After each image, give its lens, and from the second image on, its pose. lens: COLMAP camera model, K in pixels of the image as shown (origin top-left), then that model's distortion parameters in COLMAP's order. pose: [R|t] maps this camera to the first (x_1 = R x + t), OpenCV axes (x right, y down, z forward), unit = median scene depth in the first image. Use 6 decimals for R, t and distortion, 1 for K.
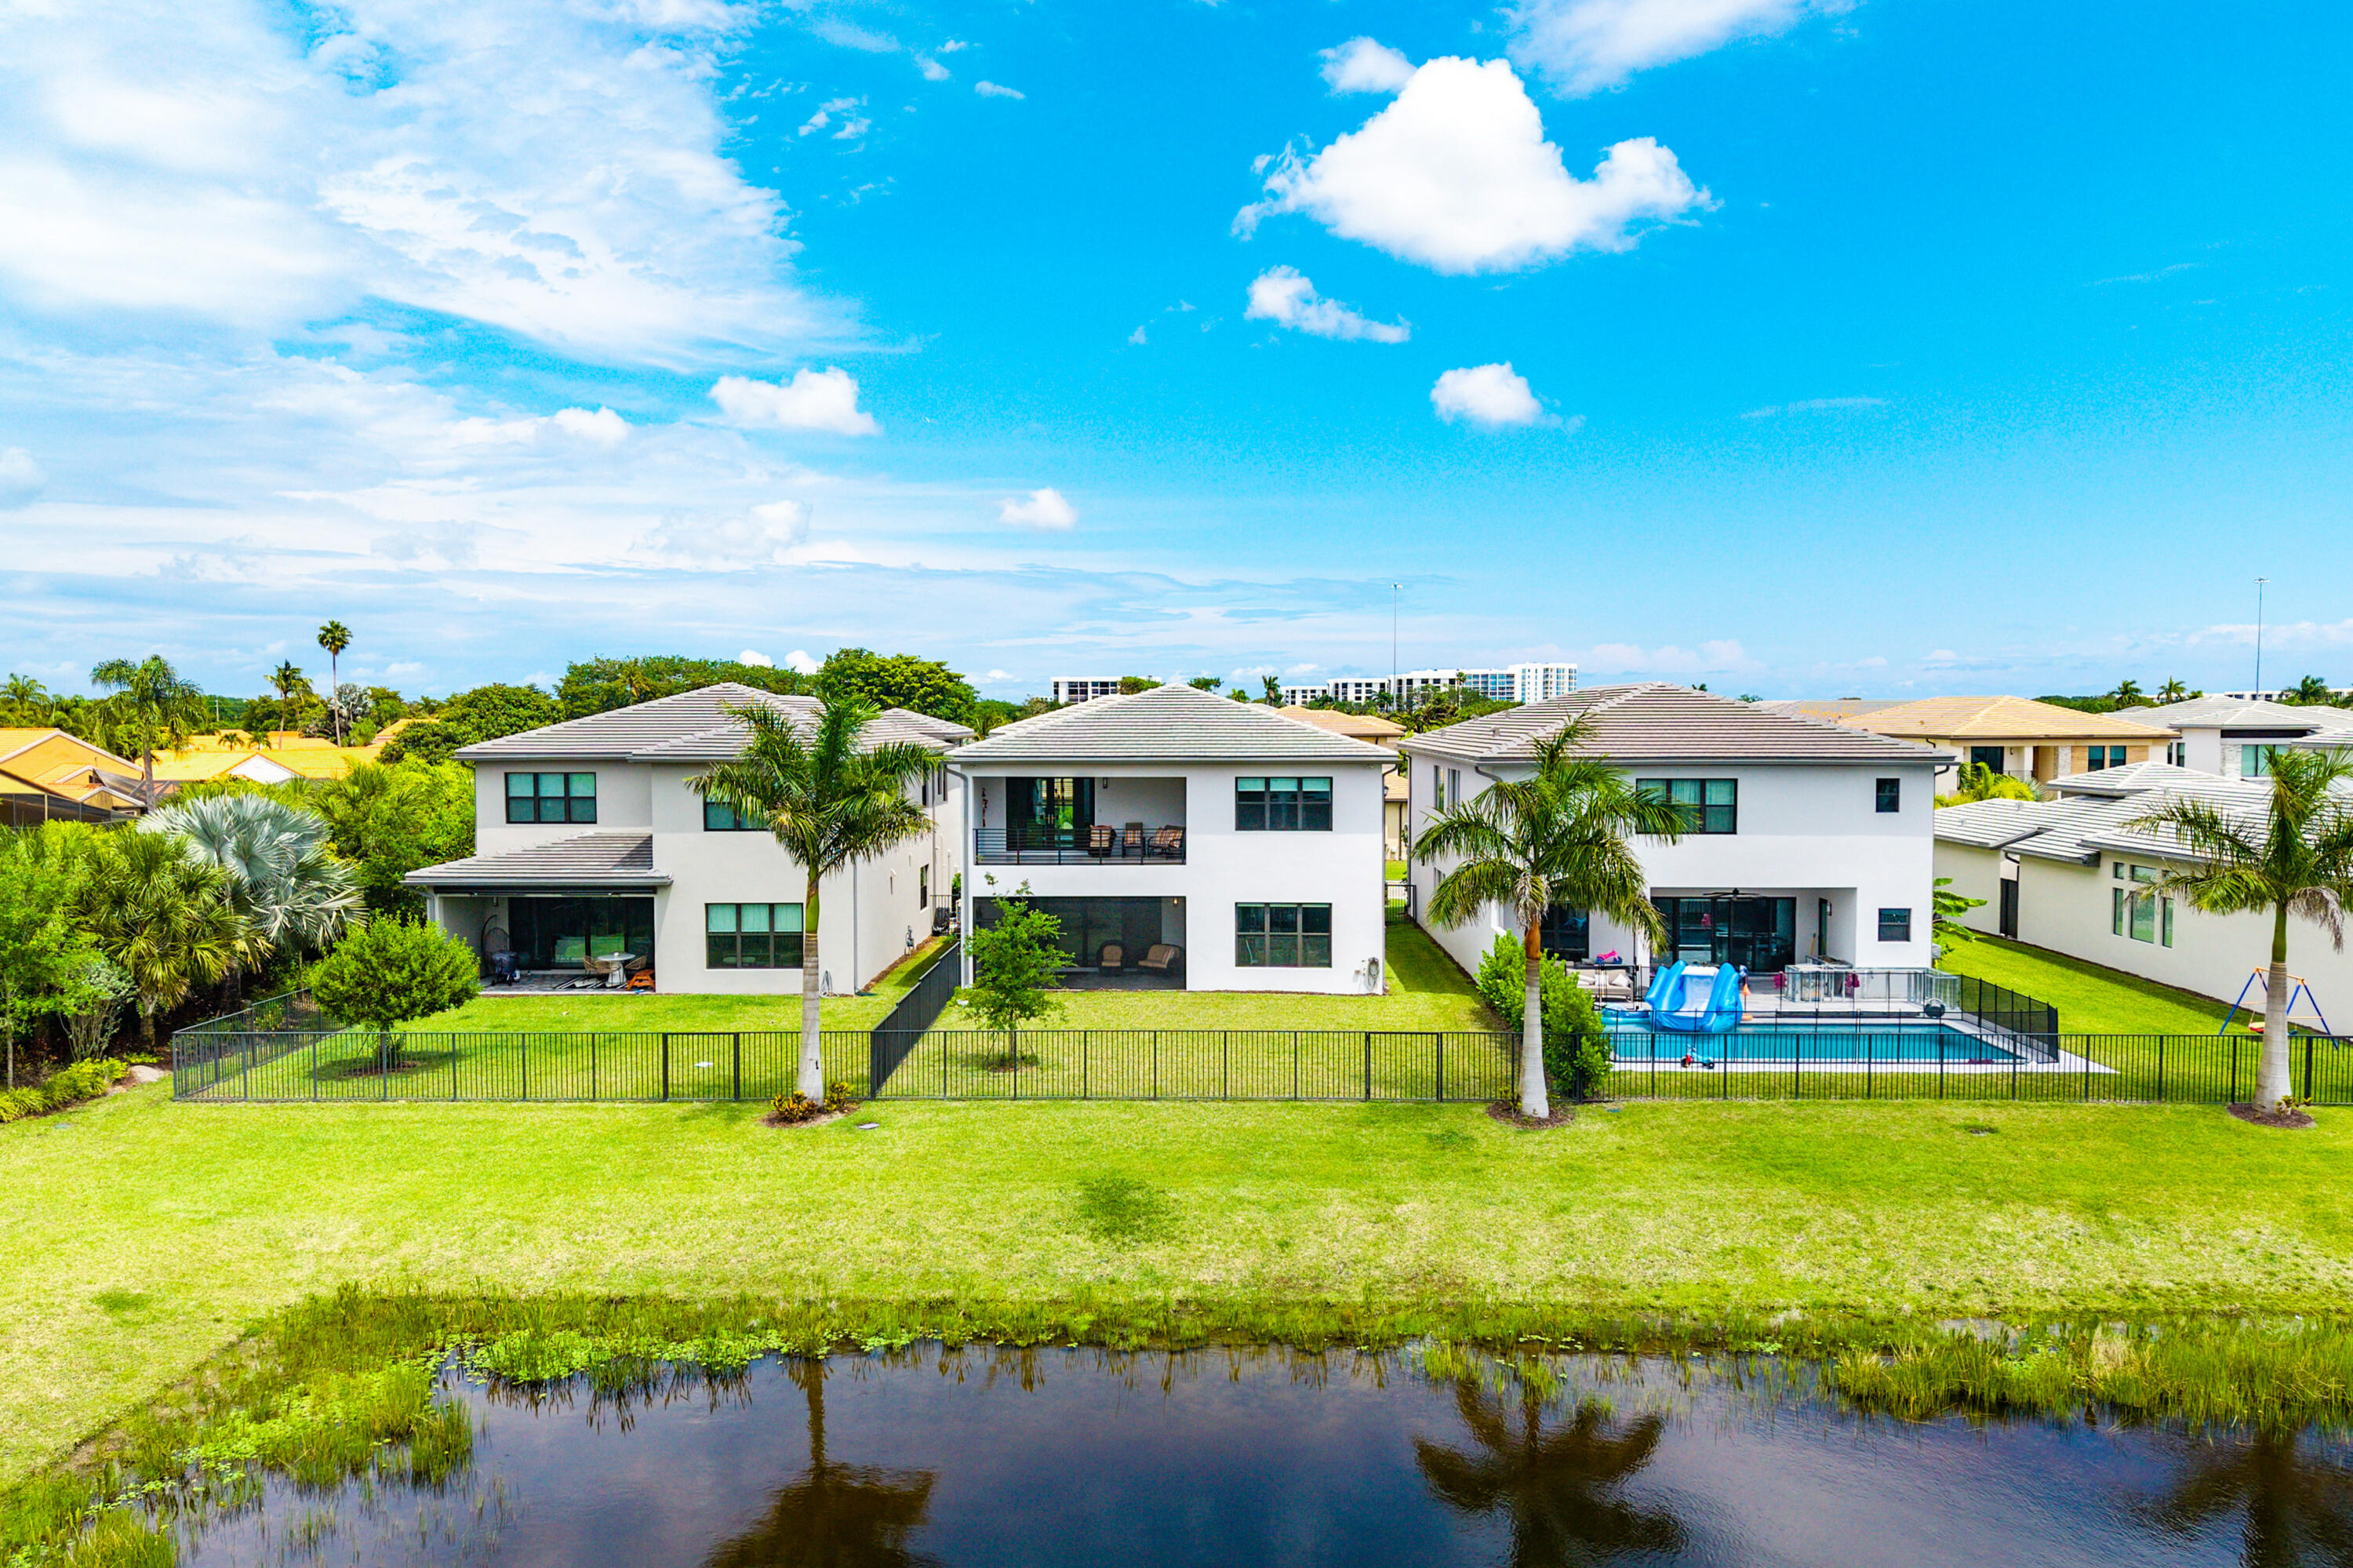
lens RADIAL K [[1661.4, 0, 1176.5], [0, 1661.4, 784.0], [0, 0, 1]] dist [0.010702, -0.000026]
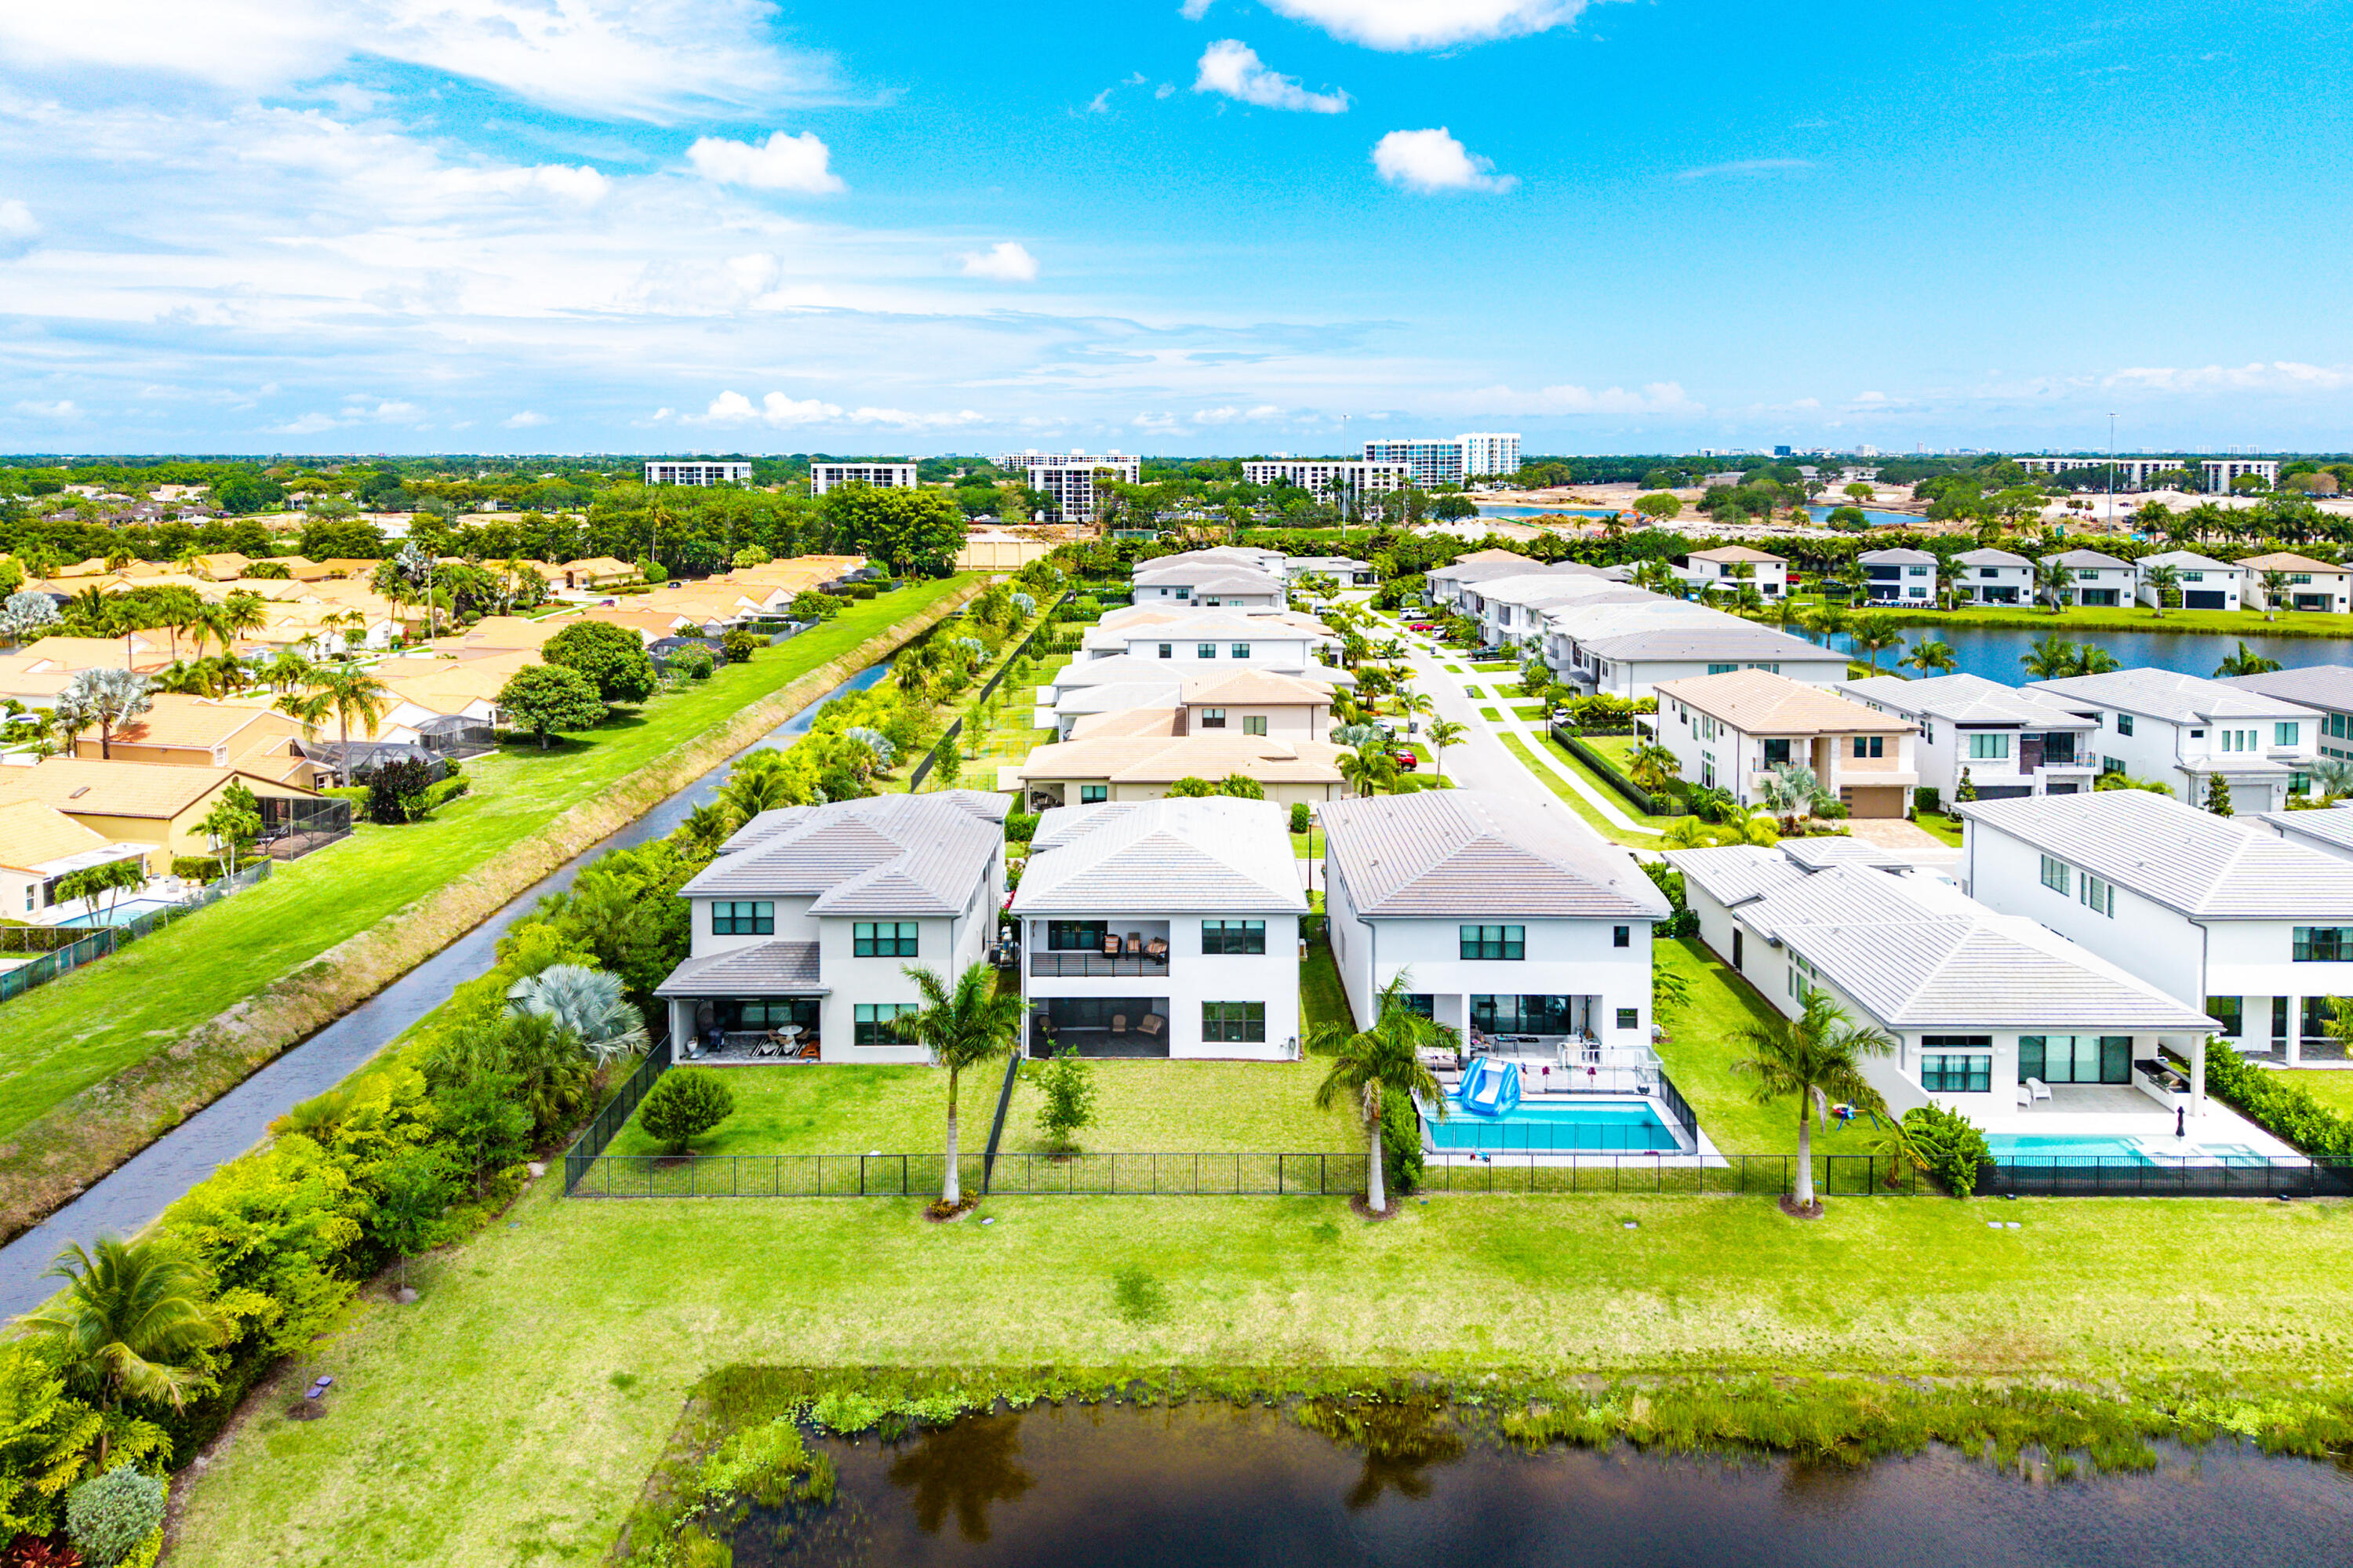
lens RADIAL K [[1622.4, 0, 1155.7], [0, 1622.4, 508.6], [0, 0, 1]] dist [0.012556, 0.002490]
pose [[0.999919, -0.010090, 0.007781, -0.013392], [0.010060, 0.999942, 0.003879, -0.395693], [-0.007820, -0.003801, 0.999962, -0.498879]]
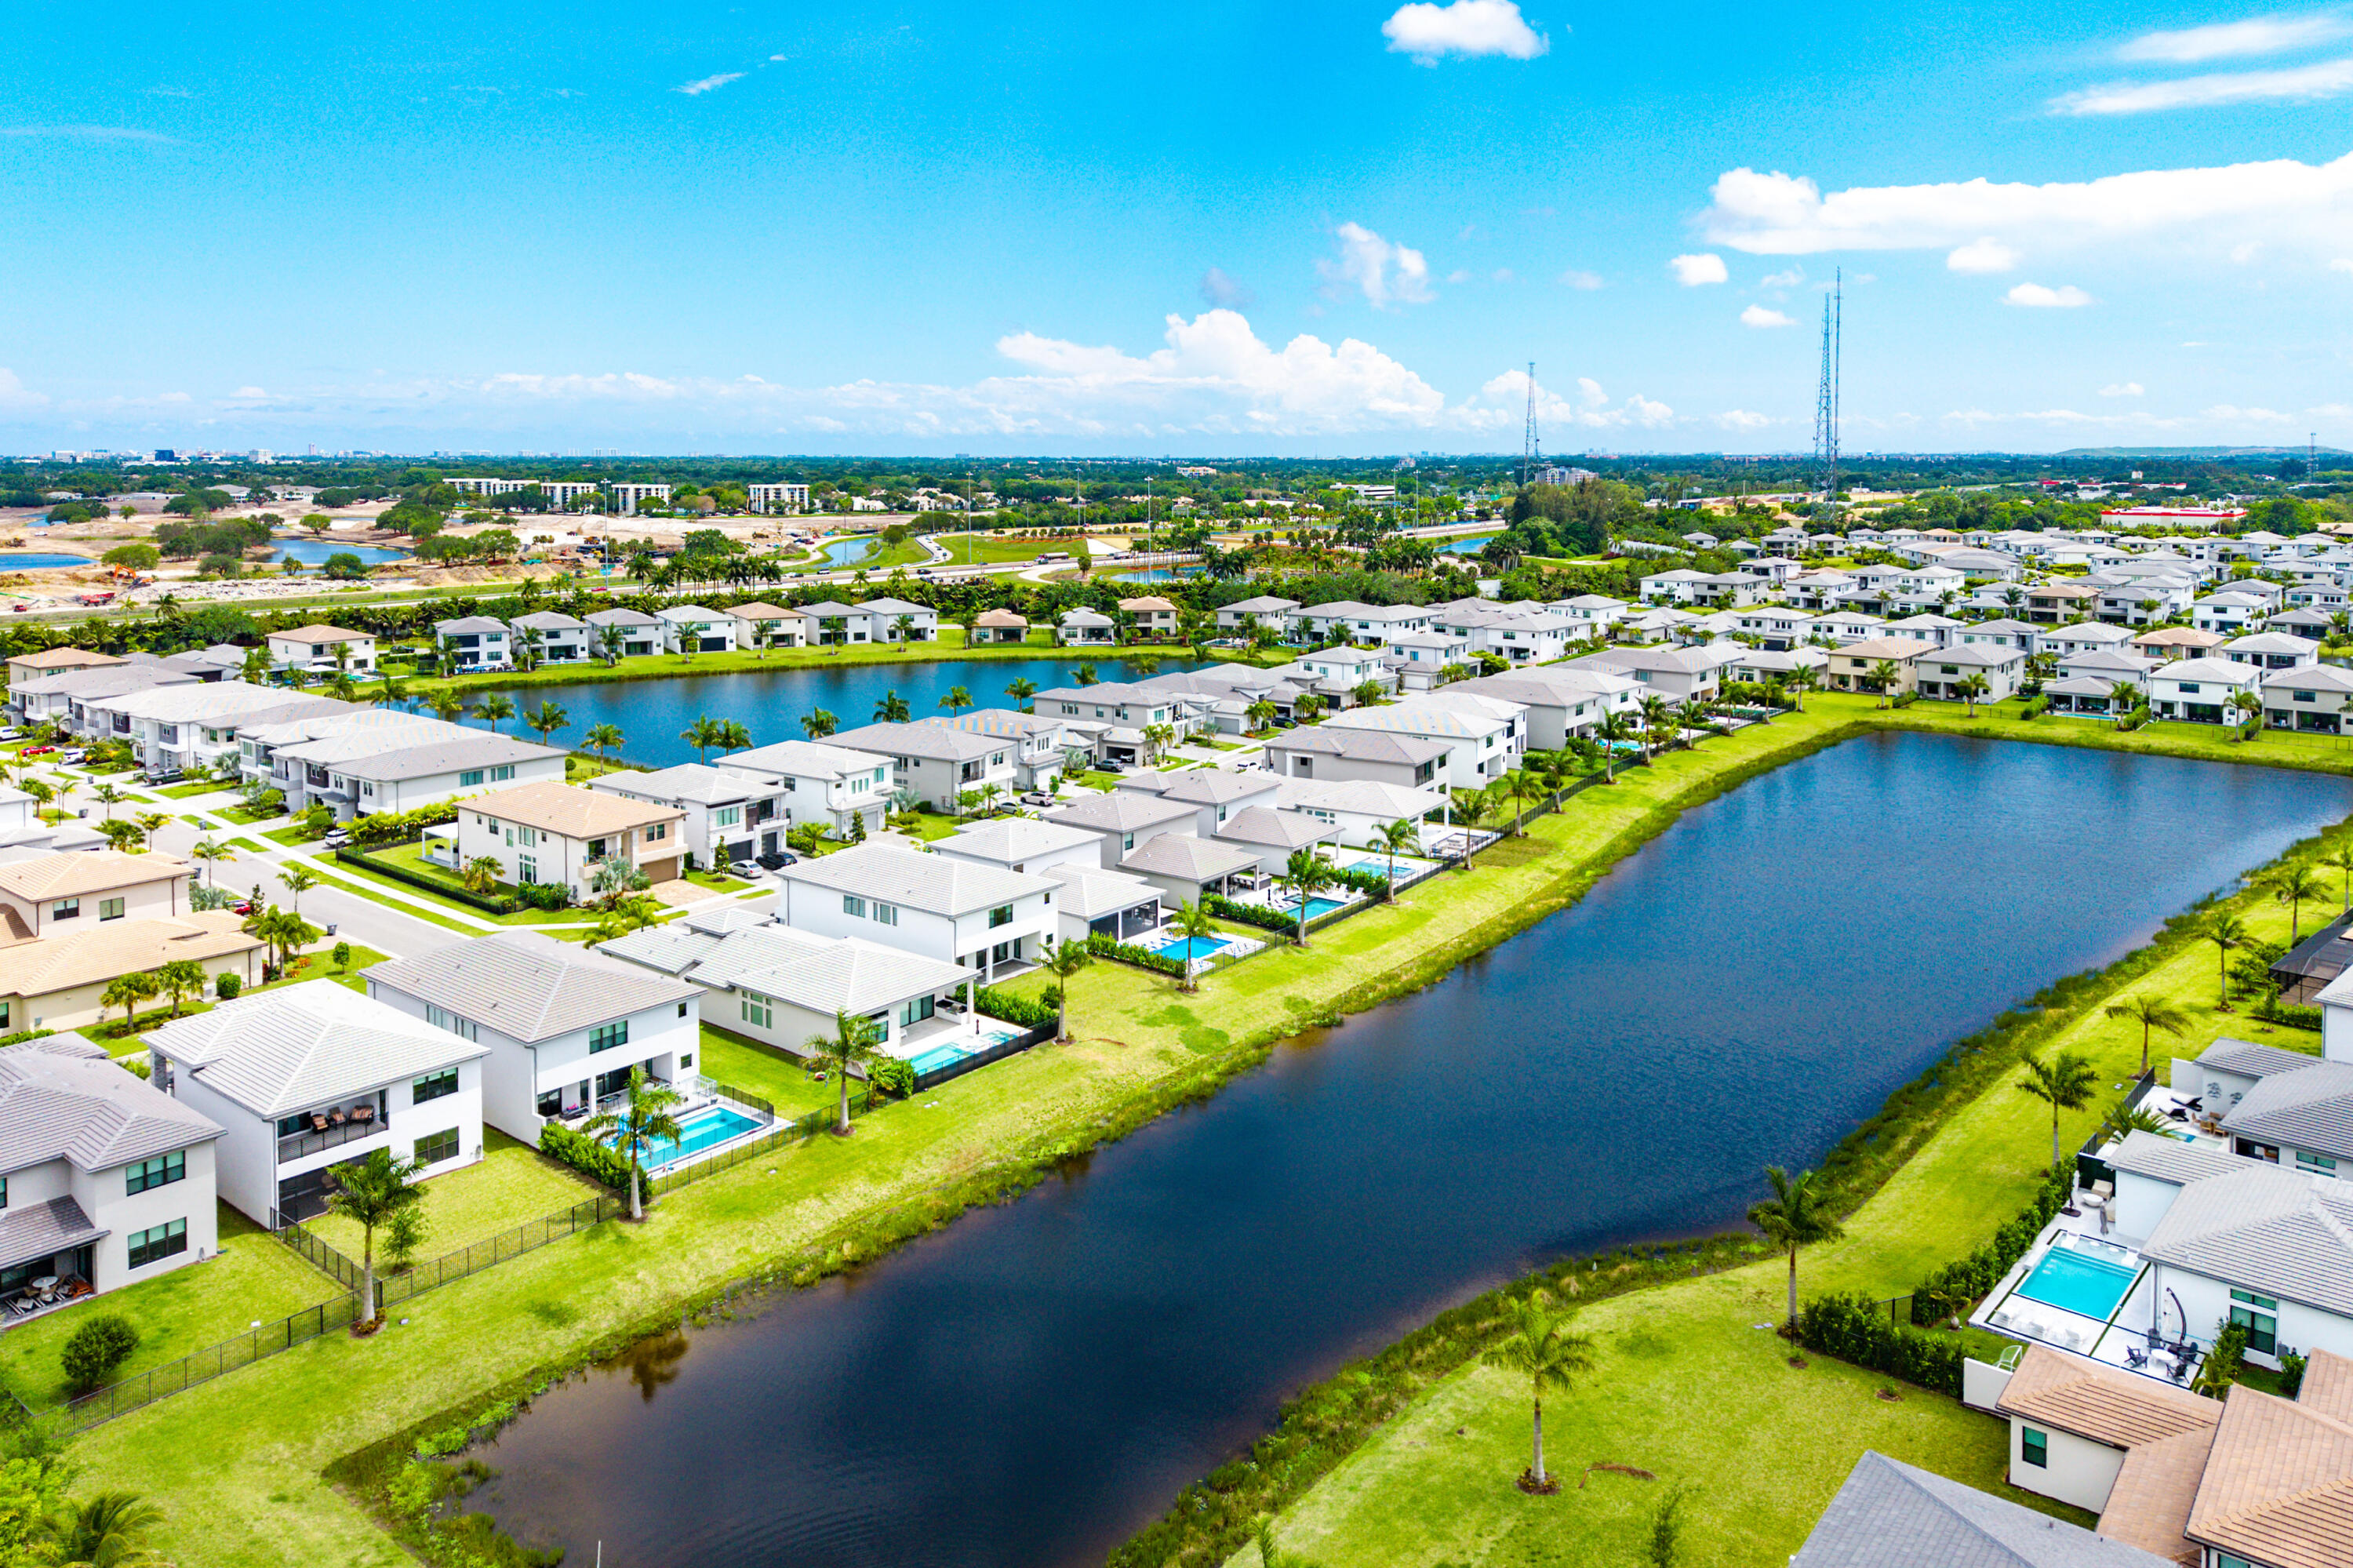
lens RADIAL K [[1719.9, 0, 1176.5], [0, 1719.9, 784.0], [0, 0, 1]] dist [-0.023250, -0.001410]
pose [[0.594446, -0.162058, 0.787637, -0.990218], [0.019342, 0.982080, 0.187467, -0.733518], [-0.803903, -0.096204, 0.586928, -0.926455]]
